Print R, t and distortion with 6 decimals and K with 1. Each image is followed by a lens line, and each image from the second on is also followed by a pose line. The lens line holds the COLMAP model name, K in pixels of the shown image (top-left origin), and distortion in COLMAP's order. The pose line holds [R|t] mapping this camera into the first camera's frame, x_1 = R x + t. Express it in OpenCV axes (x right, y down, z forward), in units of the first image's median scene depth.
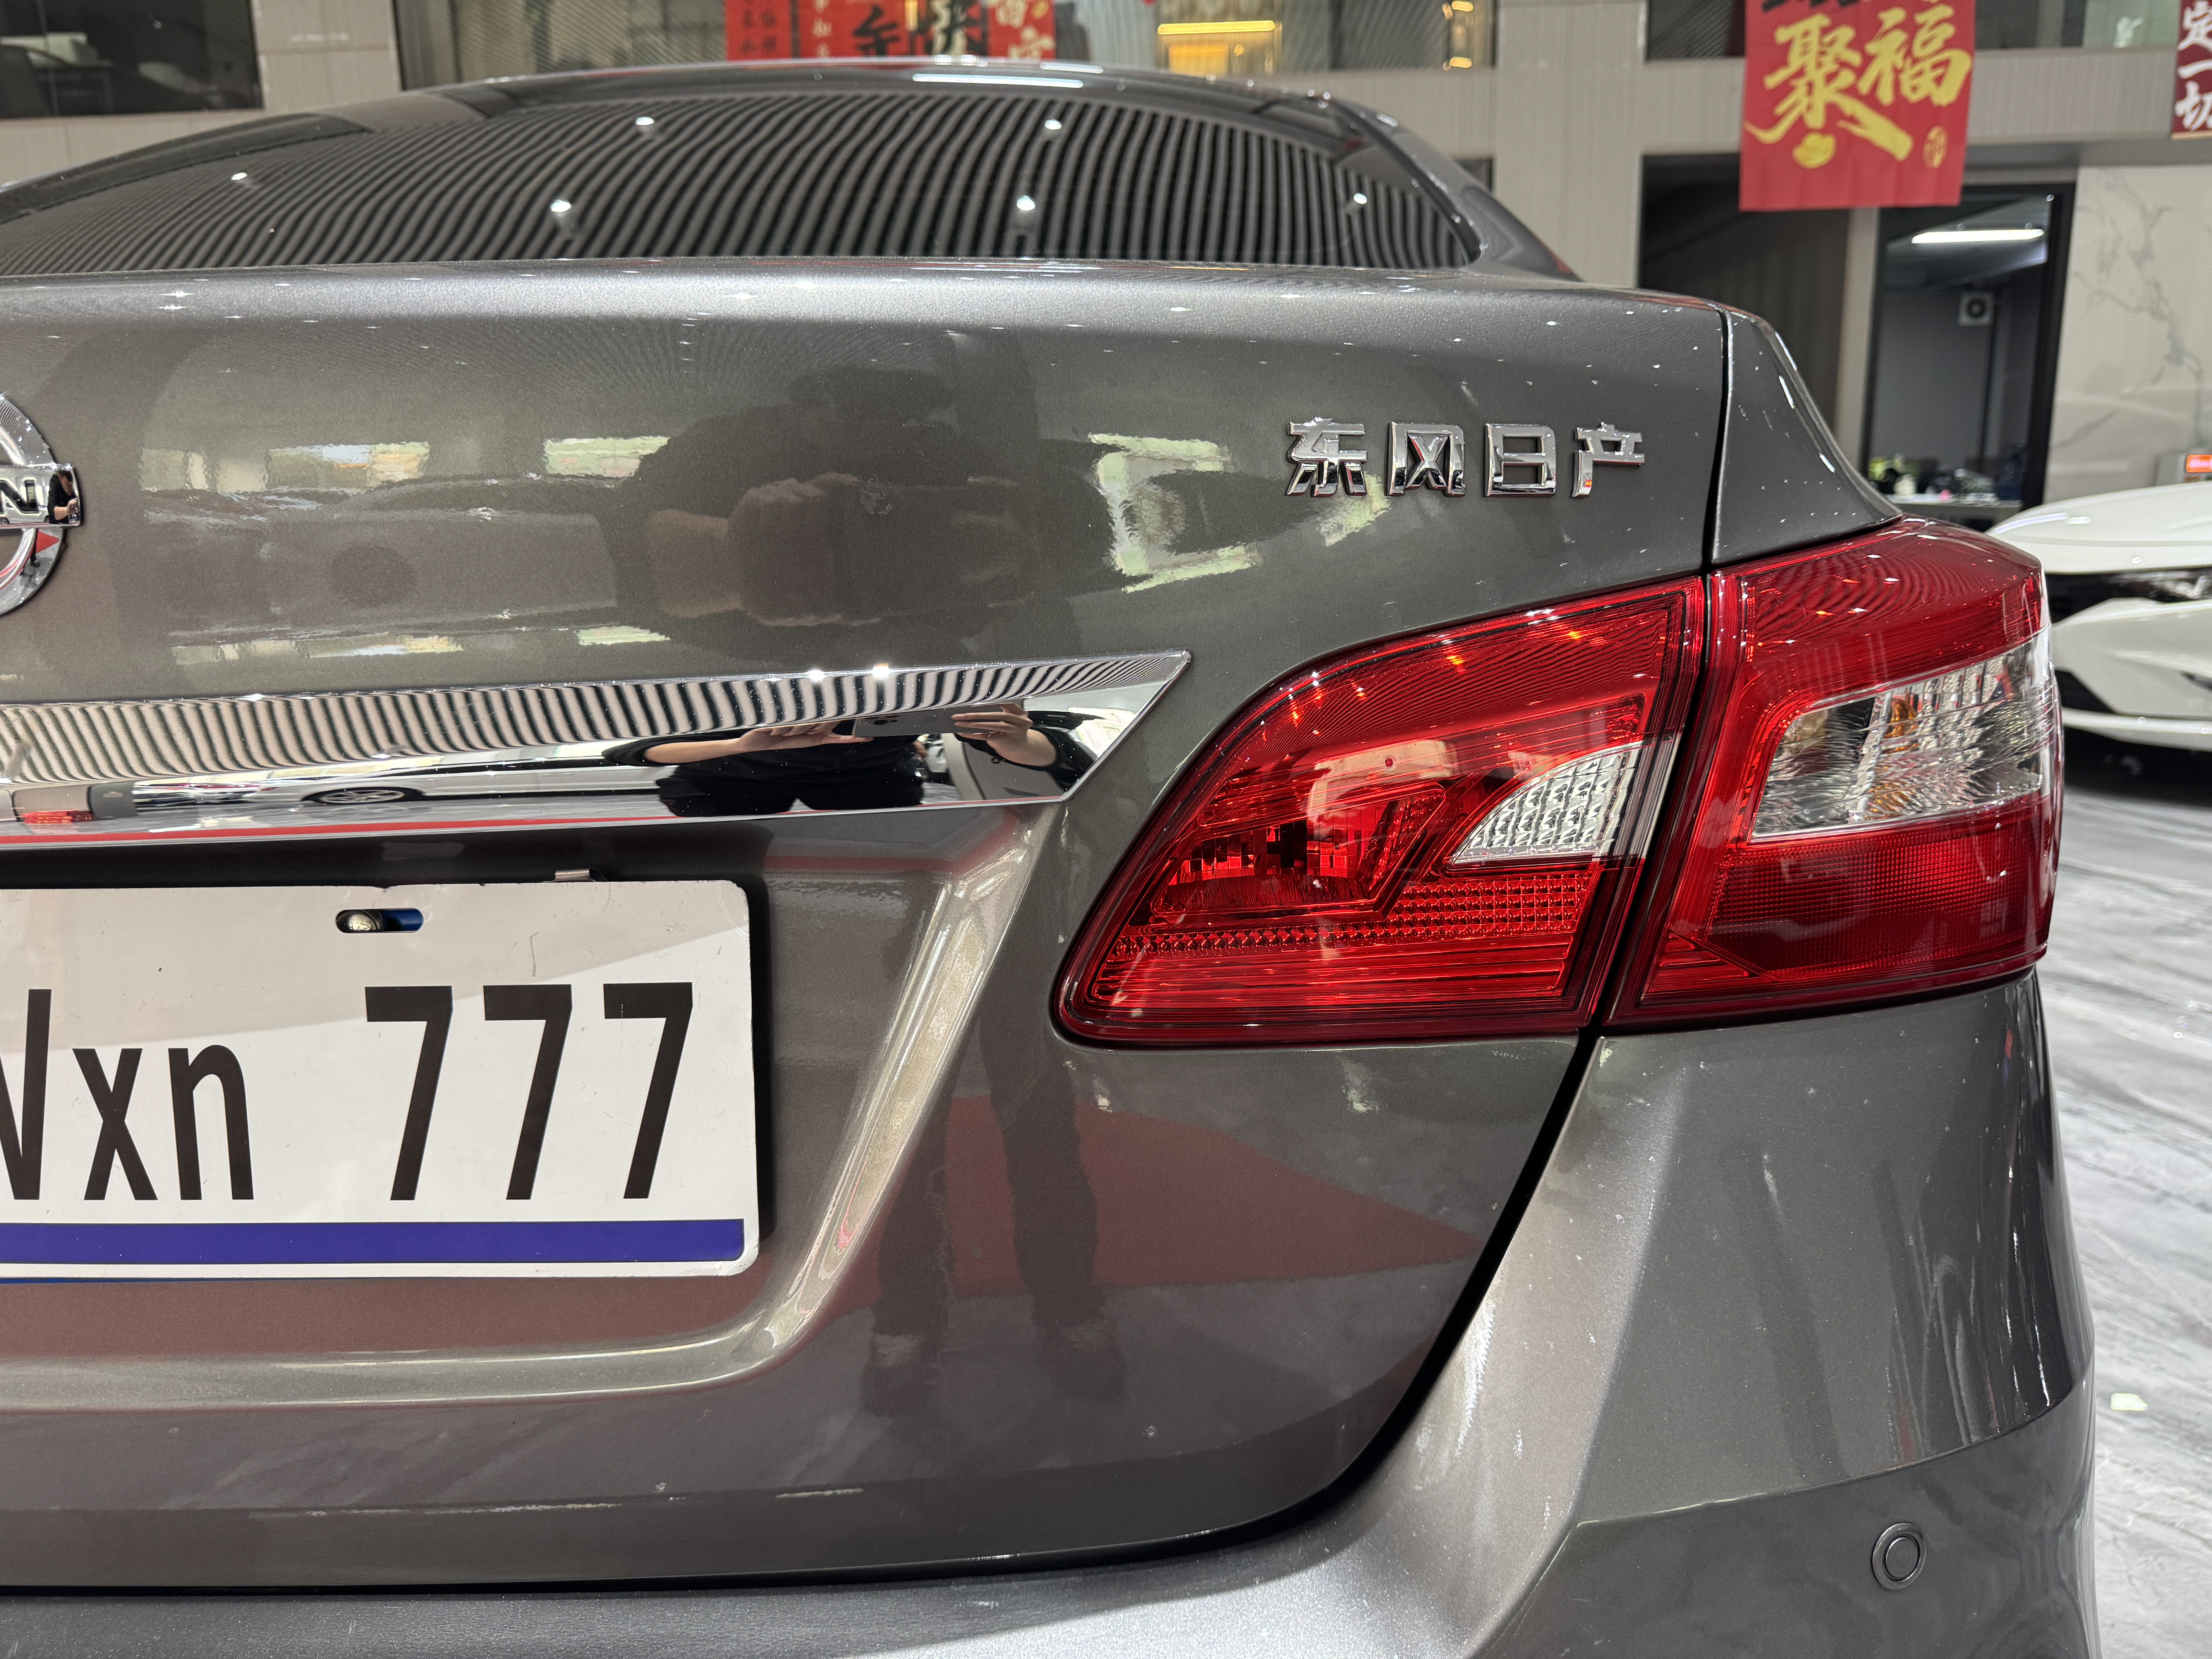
lens RADIAL K [[1602.1, 0, 1106.0], [0, 1602.1, 829.5], [0, 0, 1]] dist [-0.003203, -0.001718]
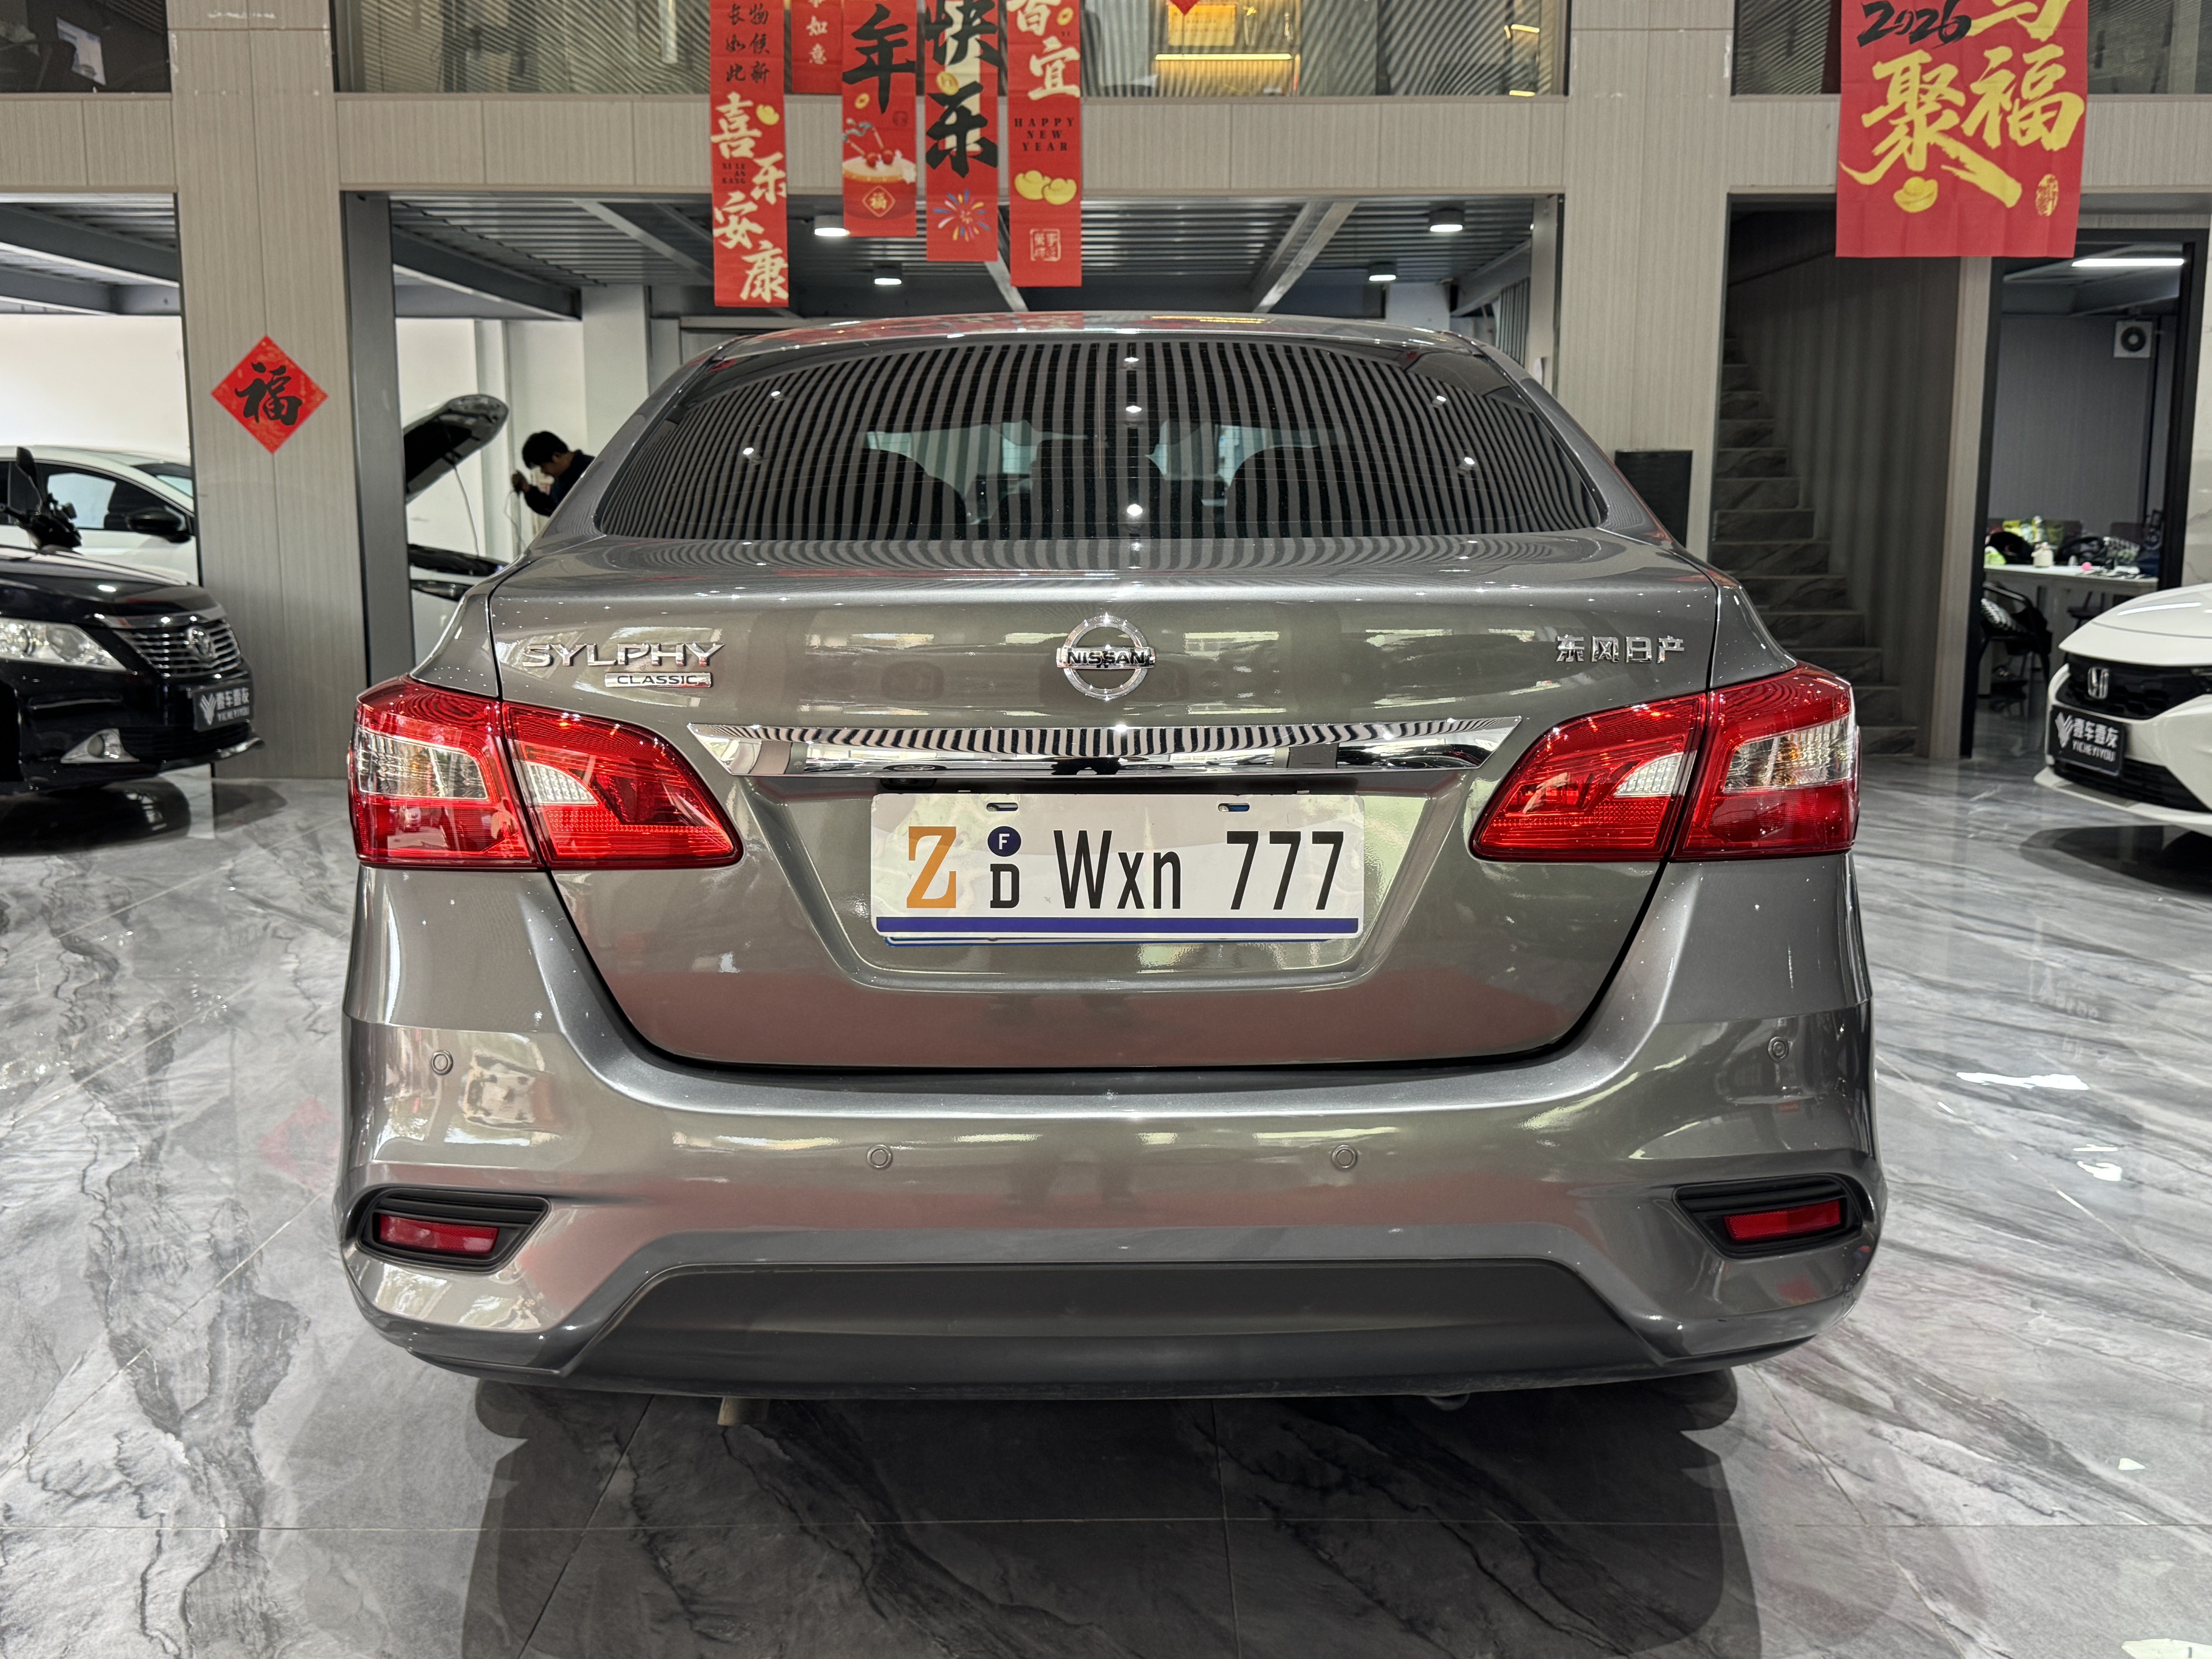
lens RADIAL K [[2213.8, 0, 1118.1], [0, 2213.8, 827.6], [0, 0, 1]] dist [0.154800, -0.307014]
pose [[0.998579, 0.017048, 0.050490, -0.068256], [-0.013479, 0.997442, -0.070192, 0.029494], [-0.051557, 0.069412, 0.996255, -0.228569]]
